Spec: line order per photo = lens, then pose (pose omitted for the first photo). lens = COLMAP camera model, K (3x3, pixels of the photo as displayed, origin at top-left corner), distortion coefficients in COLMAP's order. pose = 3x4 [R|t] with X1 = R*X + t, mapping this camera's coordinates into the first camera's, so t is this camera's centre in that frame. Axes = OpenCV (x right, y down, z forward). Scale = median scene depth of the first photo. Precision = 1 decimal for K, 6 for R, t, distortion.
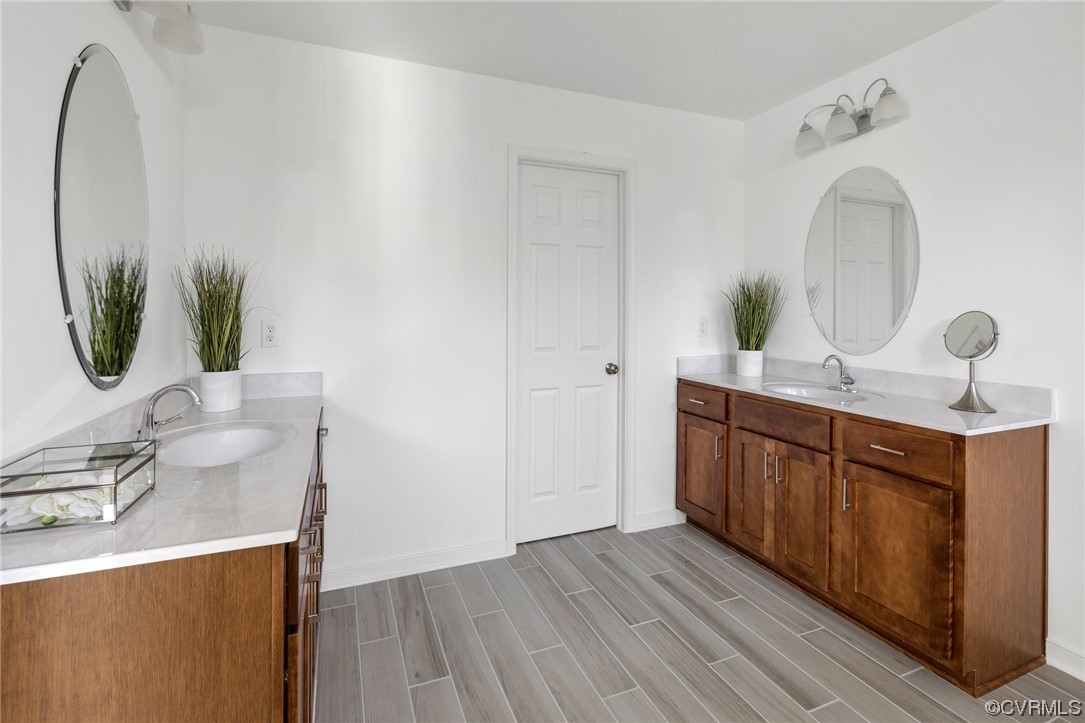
lens RADIAL K [[478.4, 0, 536.0], [0, 478.4, 309.8], [0, 0, 1]] dist [-0.002421, -0.000662]
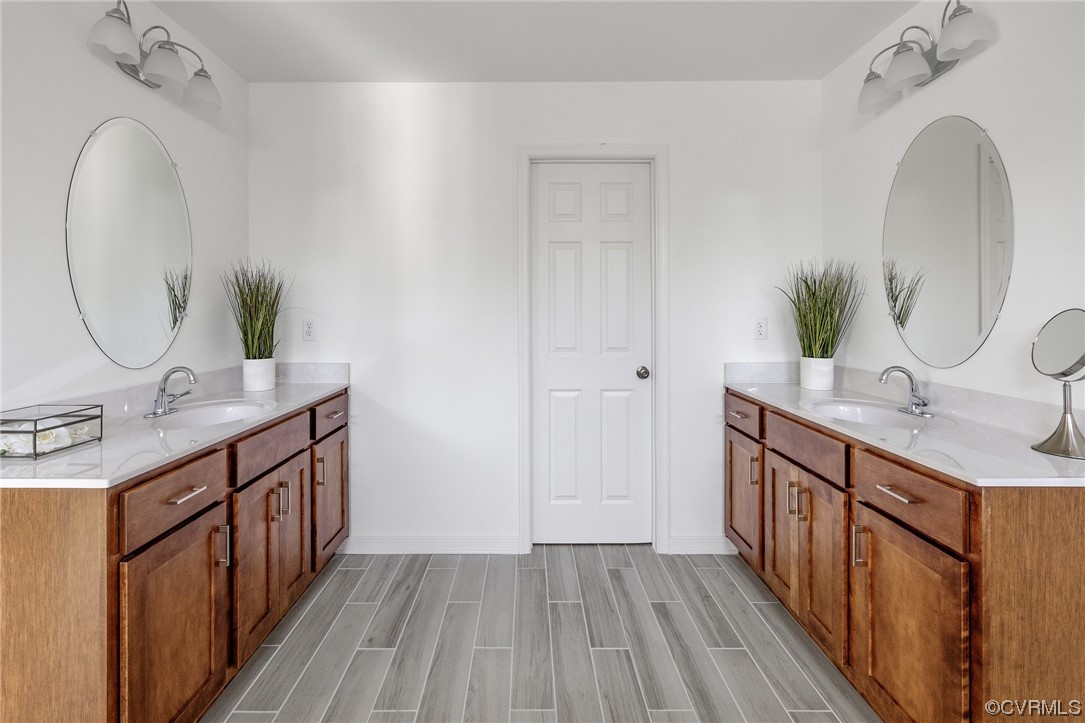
lens RADIAL K [[478.4, 0, 536.0], [0, 478.4, 309.8], [0, 0, 1]] dist [-0.002421, -0.000662]
pose [[0.933993, -0.002963, -0.357278, 0.382844], [0.002164, 0.999994, -0.002636, 0.004465], [0.357284, 0.001689, 0.933994, 0.080068]]
